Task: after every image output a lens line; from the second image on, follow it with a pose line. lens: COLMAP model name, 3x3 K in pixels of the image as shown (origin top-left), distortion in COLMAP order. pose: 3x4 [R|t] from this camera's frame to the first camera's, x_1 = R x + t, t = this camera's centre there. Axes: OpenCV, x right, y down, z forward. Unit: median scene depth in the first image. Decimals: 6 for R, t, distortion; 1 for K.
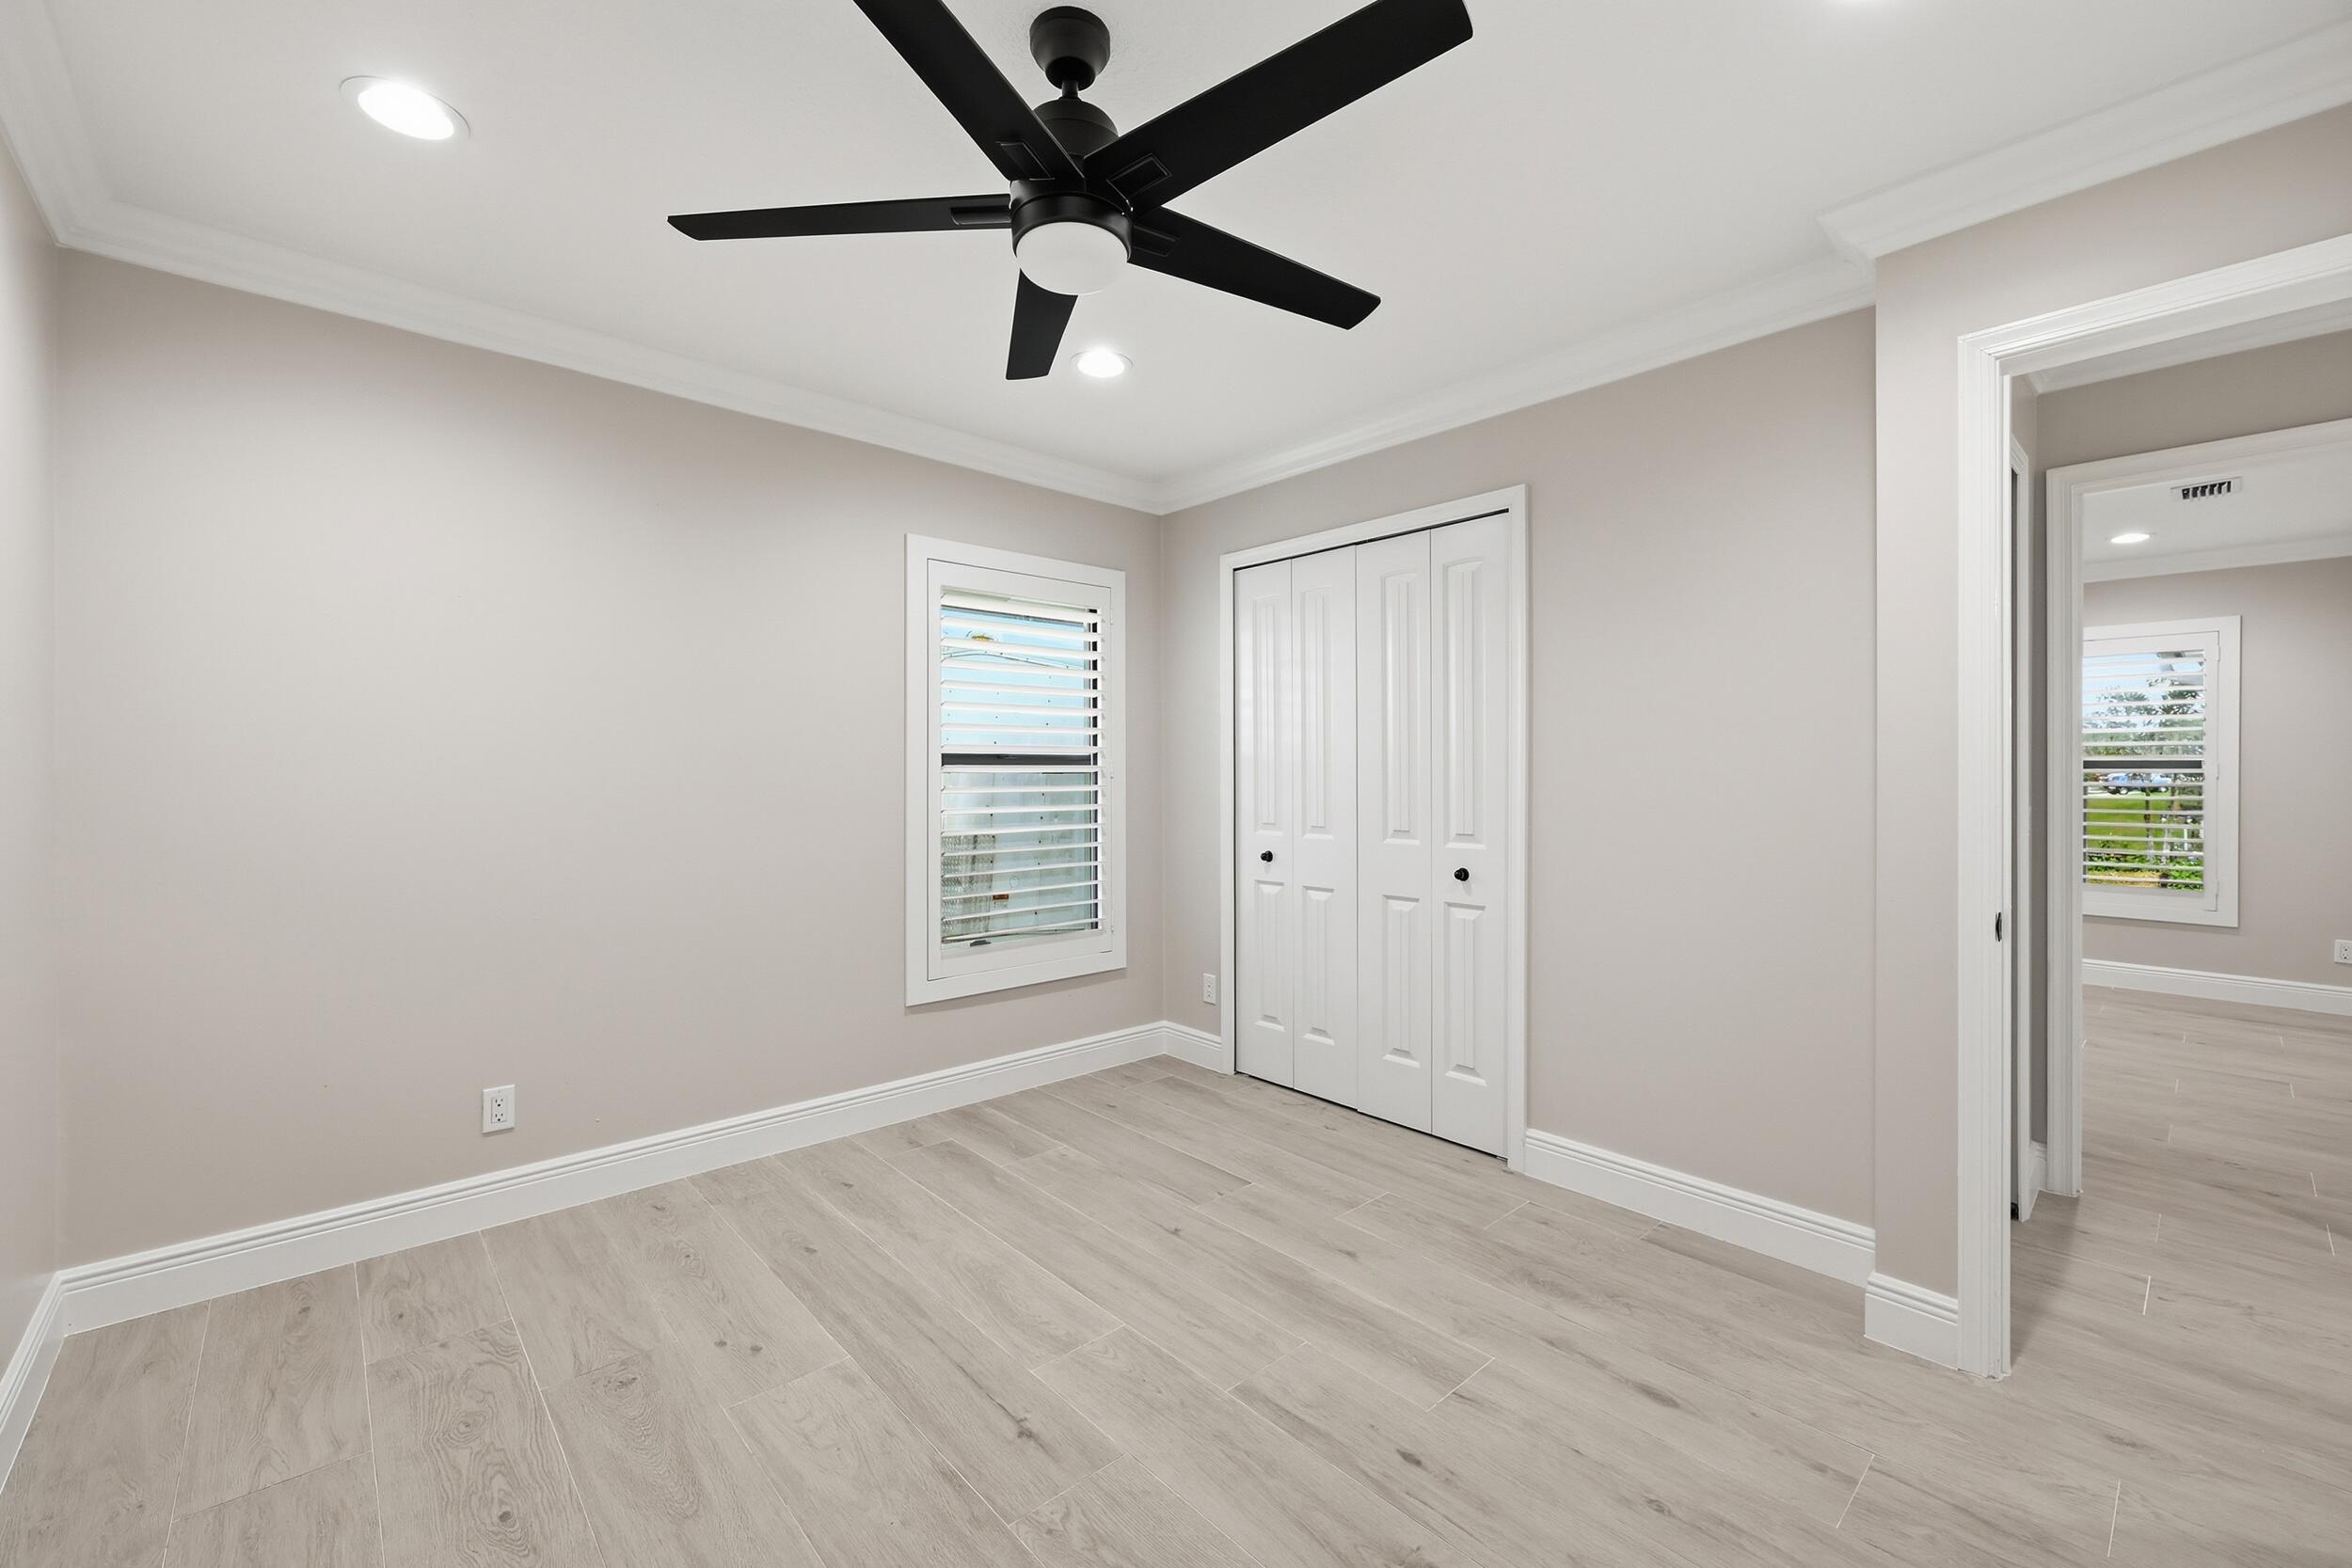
lens RADIAL K [[954.9, 0, 1176.0], [0, 954.9, 776.5], [0, 0, 1]] dist [0.001438, 0.000336]
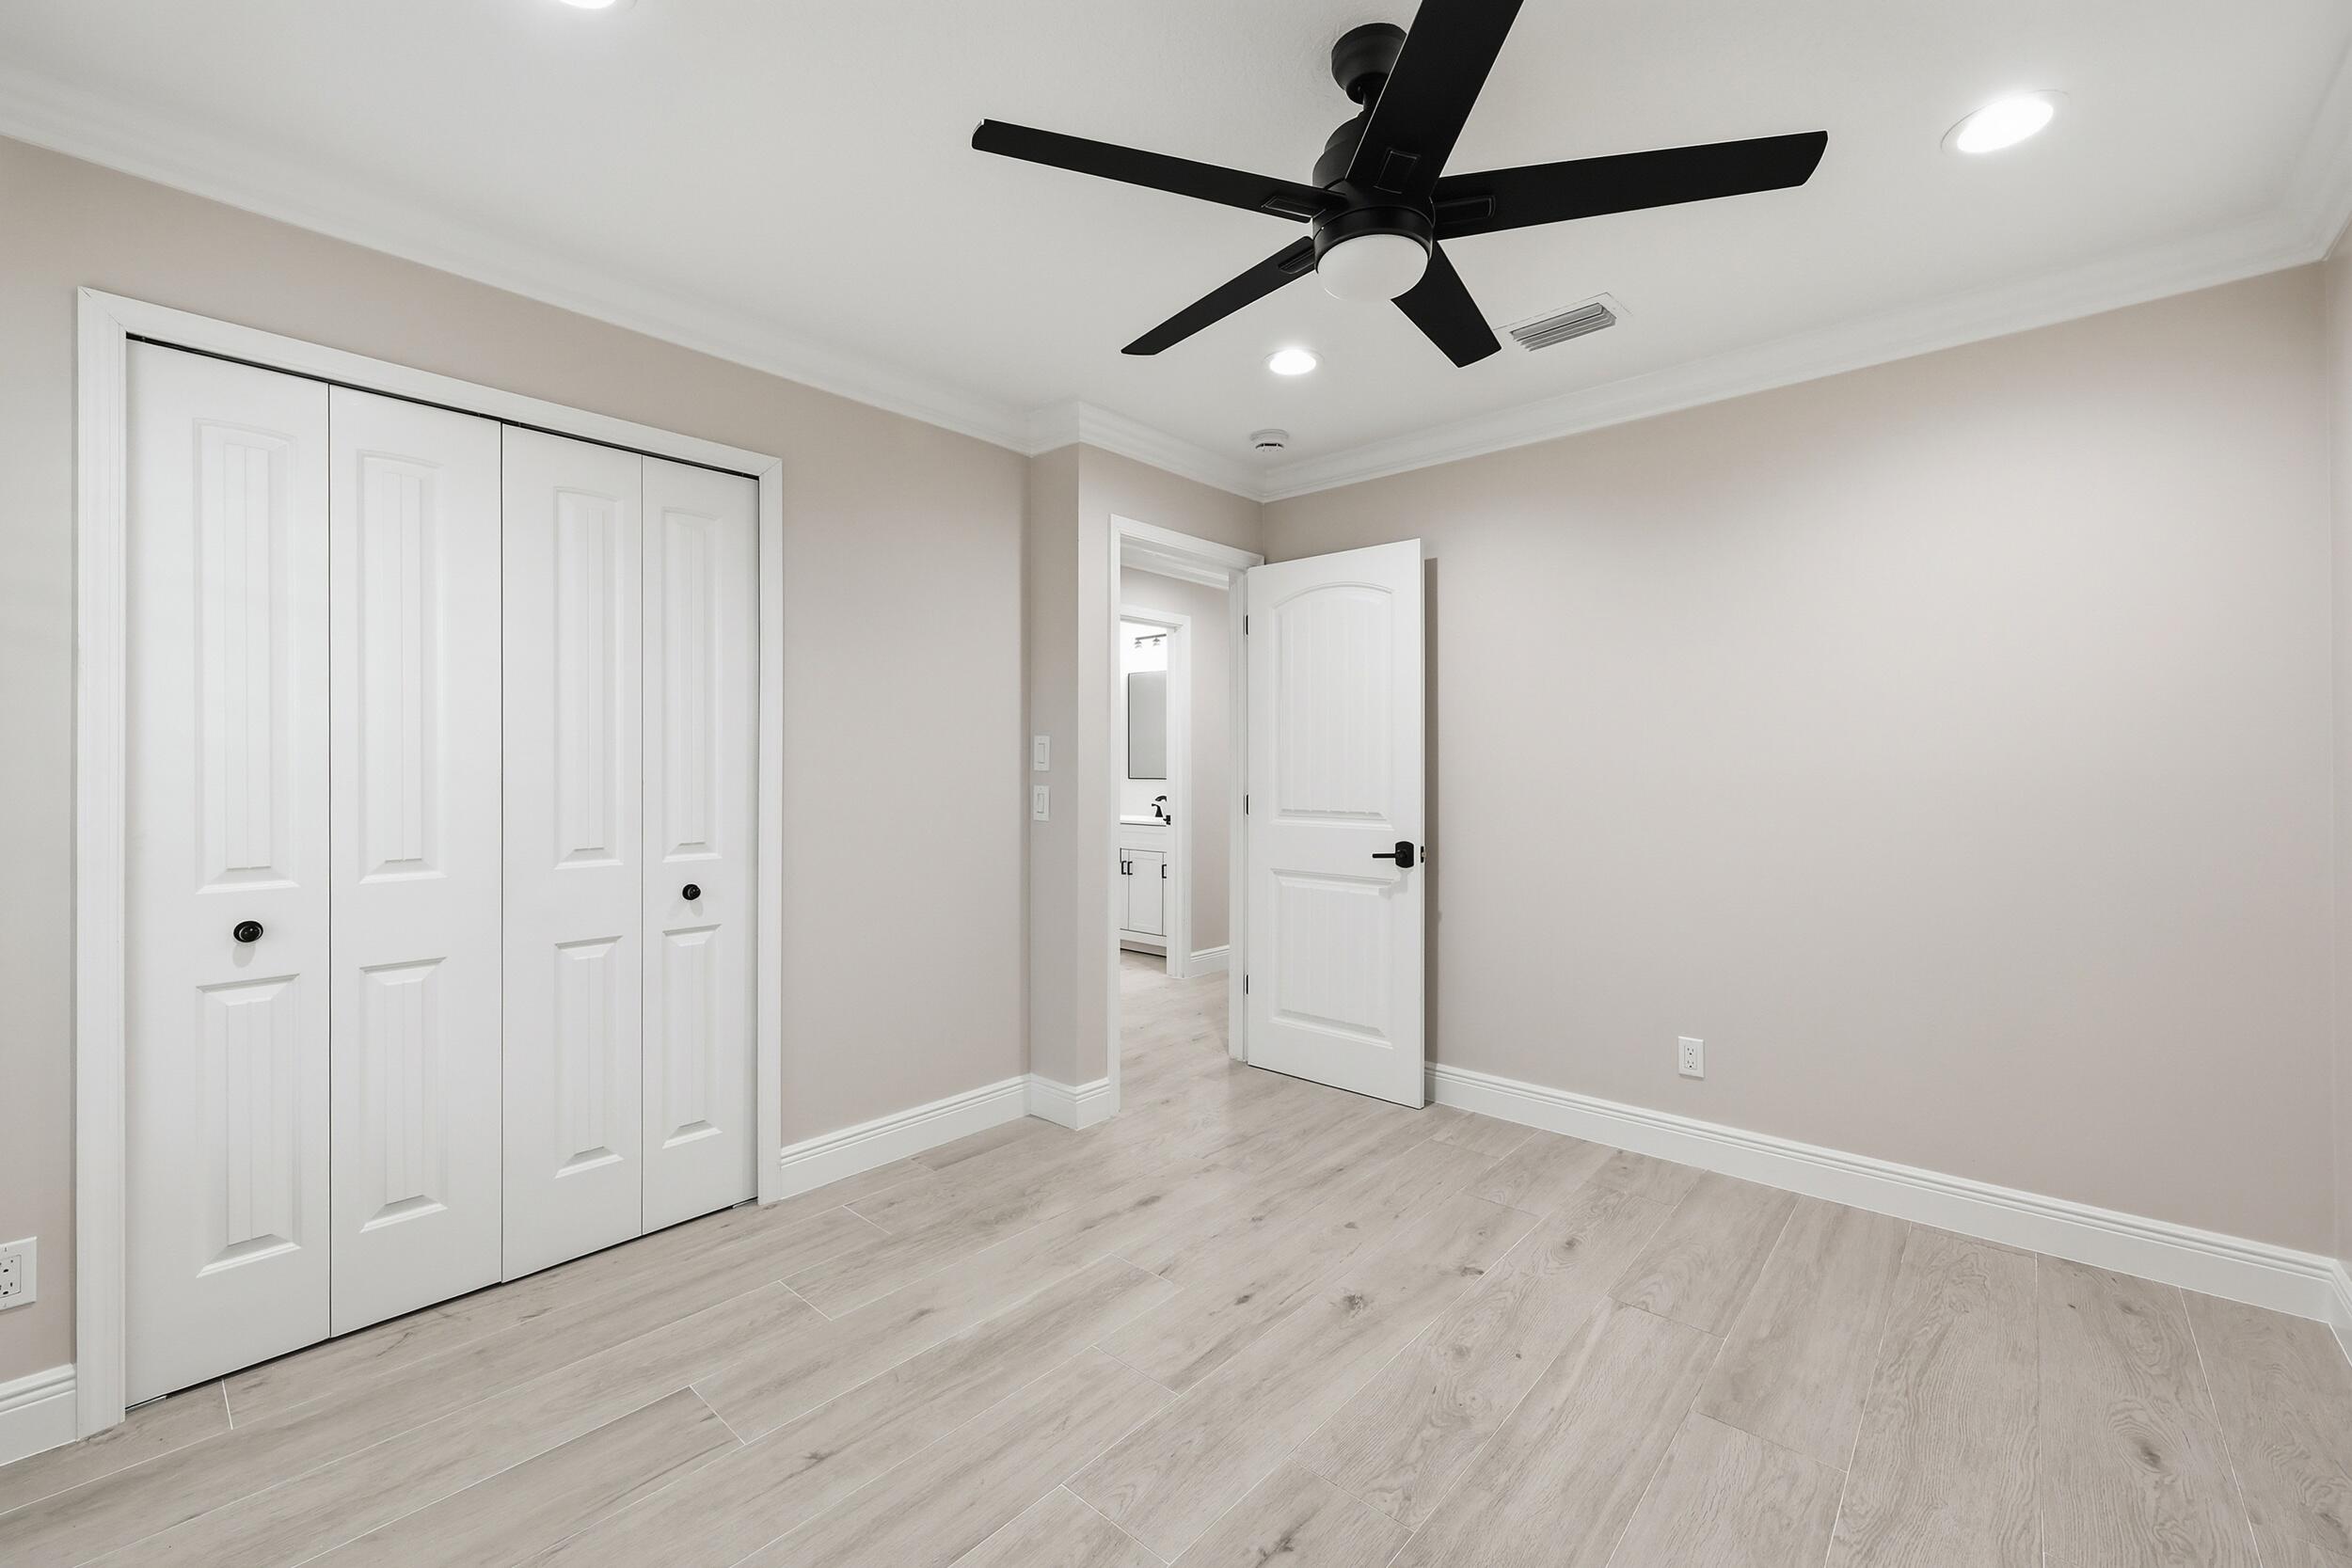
lens RADIAL K [[947.1, 0, 1175.7], [0, 947.1, 769.5], [0, 0, 1]] dist [-0.001897, 0.000345]
pose [[-0.102340, -0.000528, 0.994749, -0.697257], [0.004401, 0.999990, 0.000984, -0.002916], [-0.994740, 0.004478, -0.102337, 0.835201]]
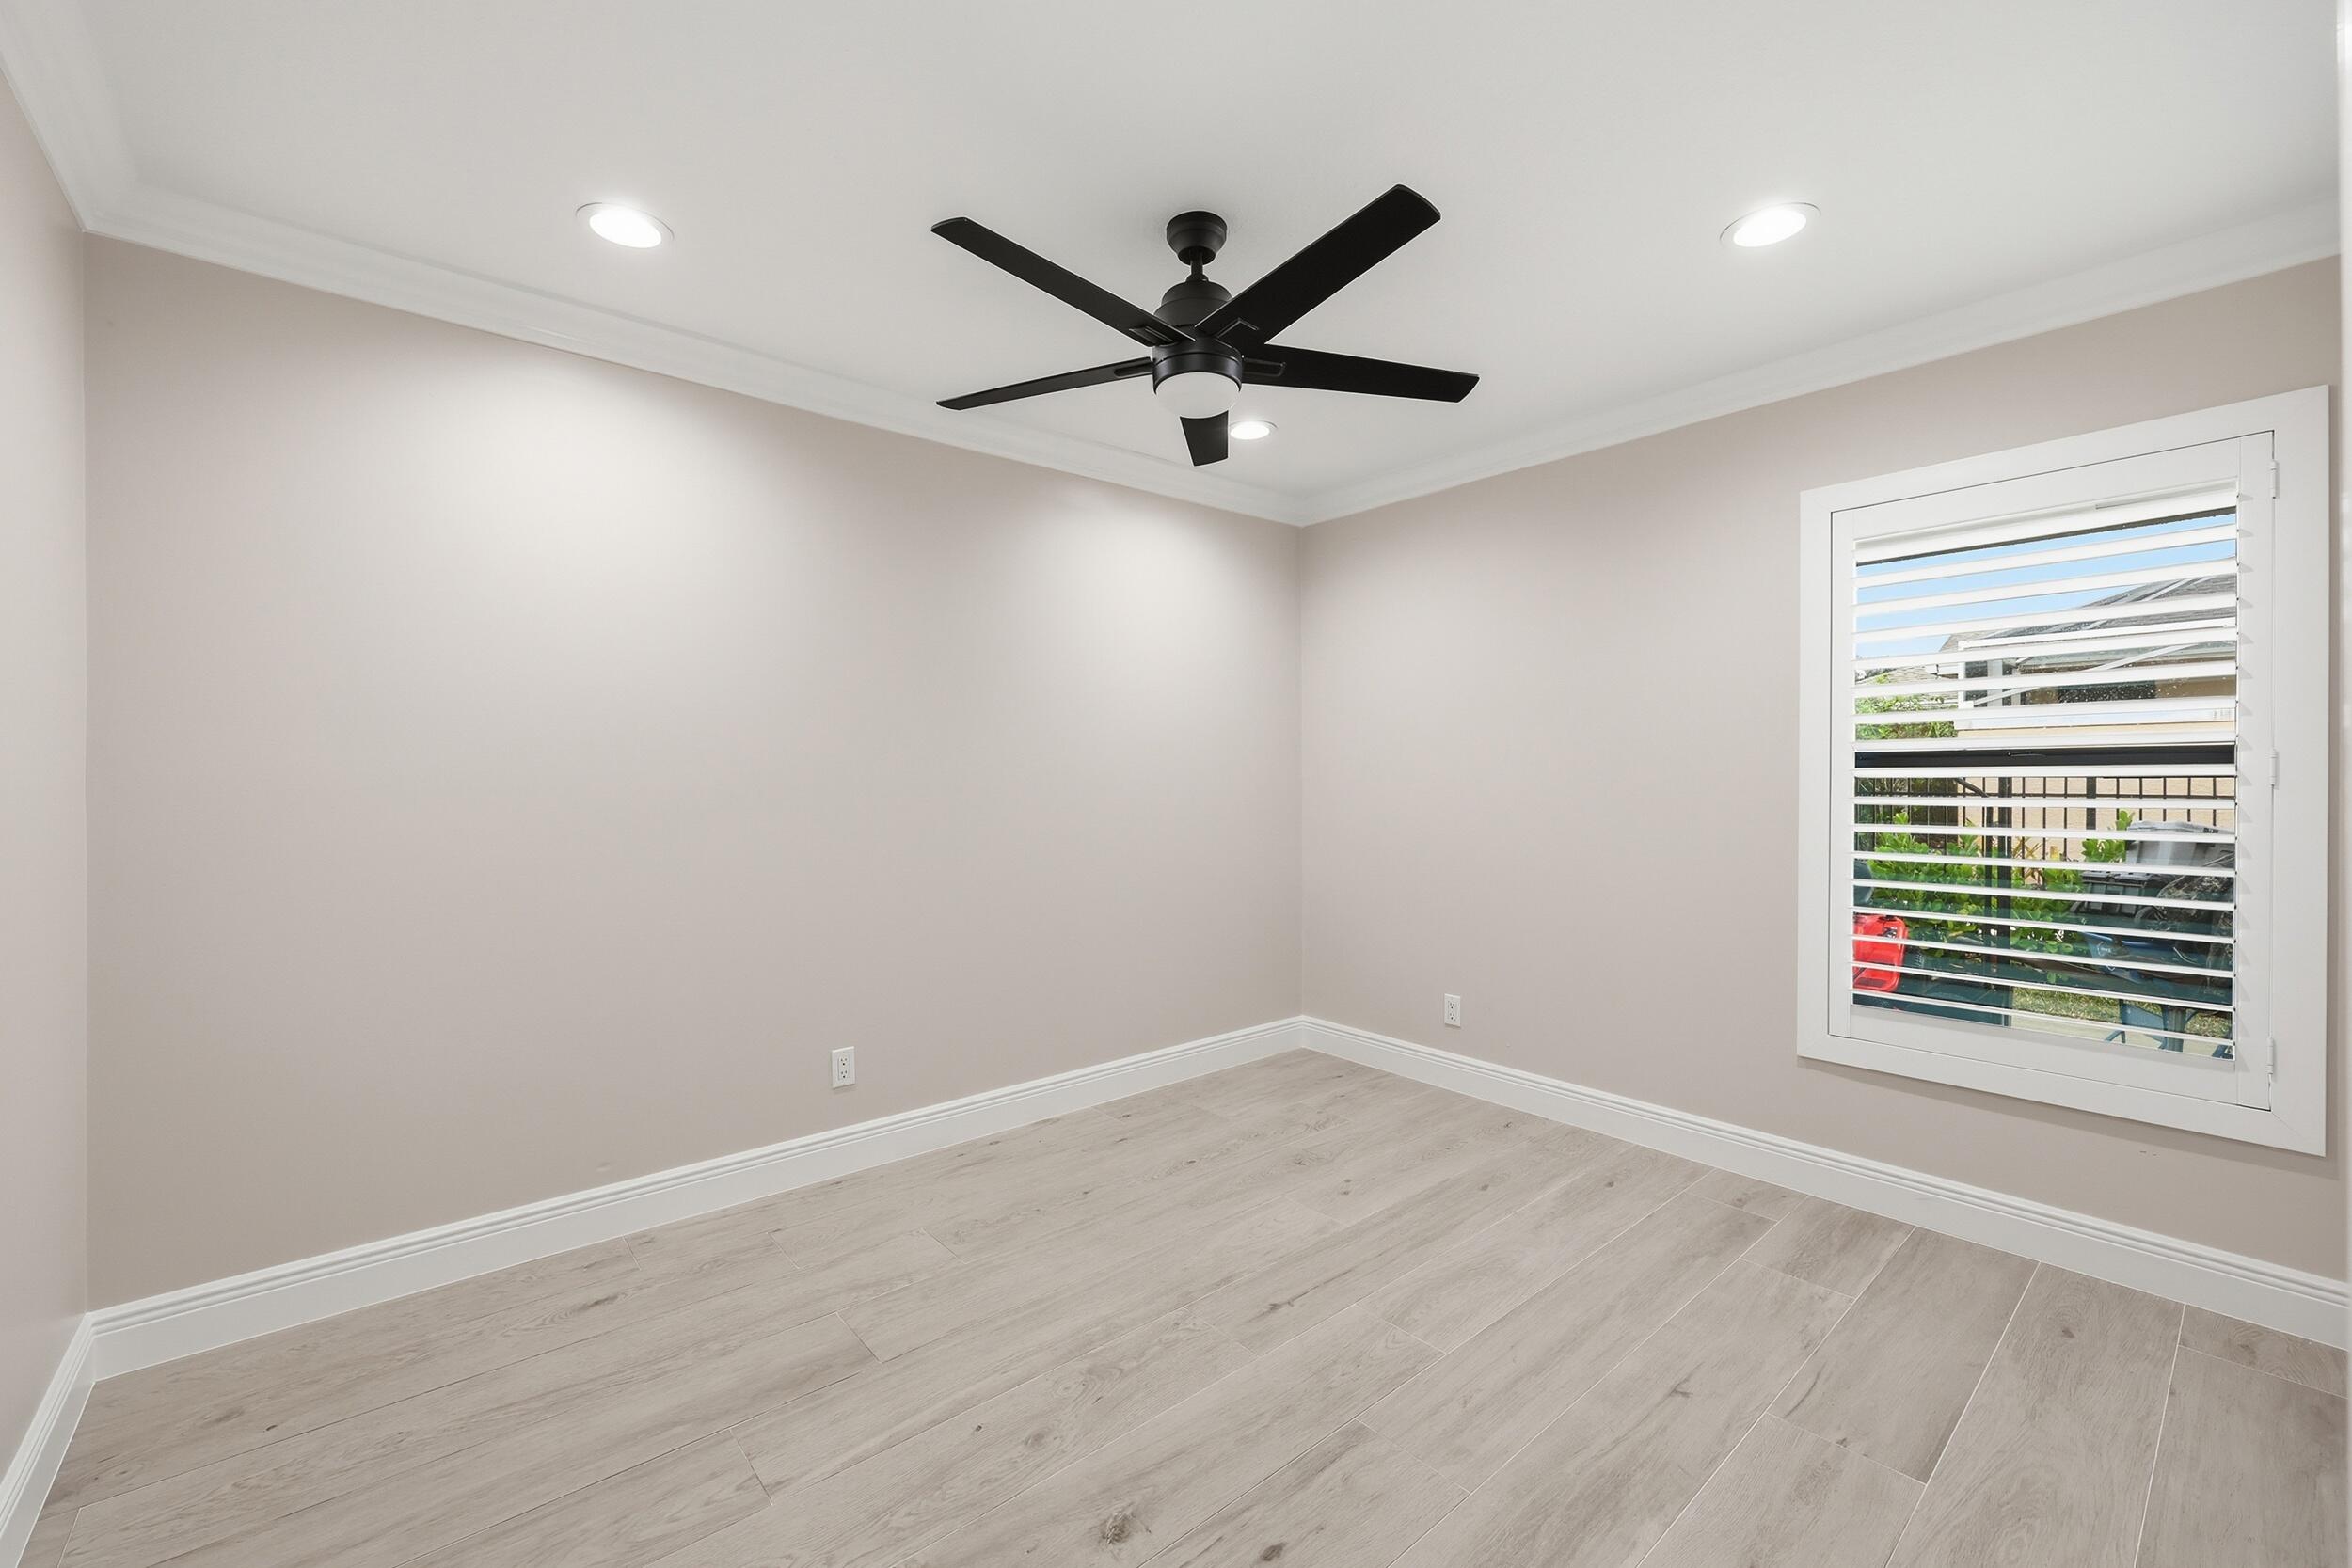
lens RADIAL K [[964.4, 0, 1169.1], [0, 964.4, 772.2], [0, 0, 1]] dist [-0.002319, 0.000417]
pose [[-0.033142, -0.001945, -0.999449, 0.785083], [-0.004048, 0.999990, -0.001812, -0.006690], [0.999442, 0.003985, -0.033149, 0.637548]]
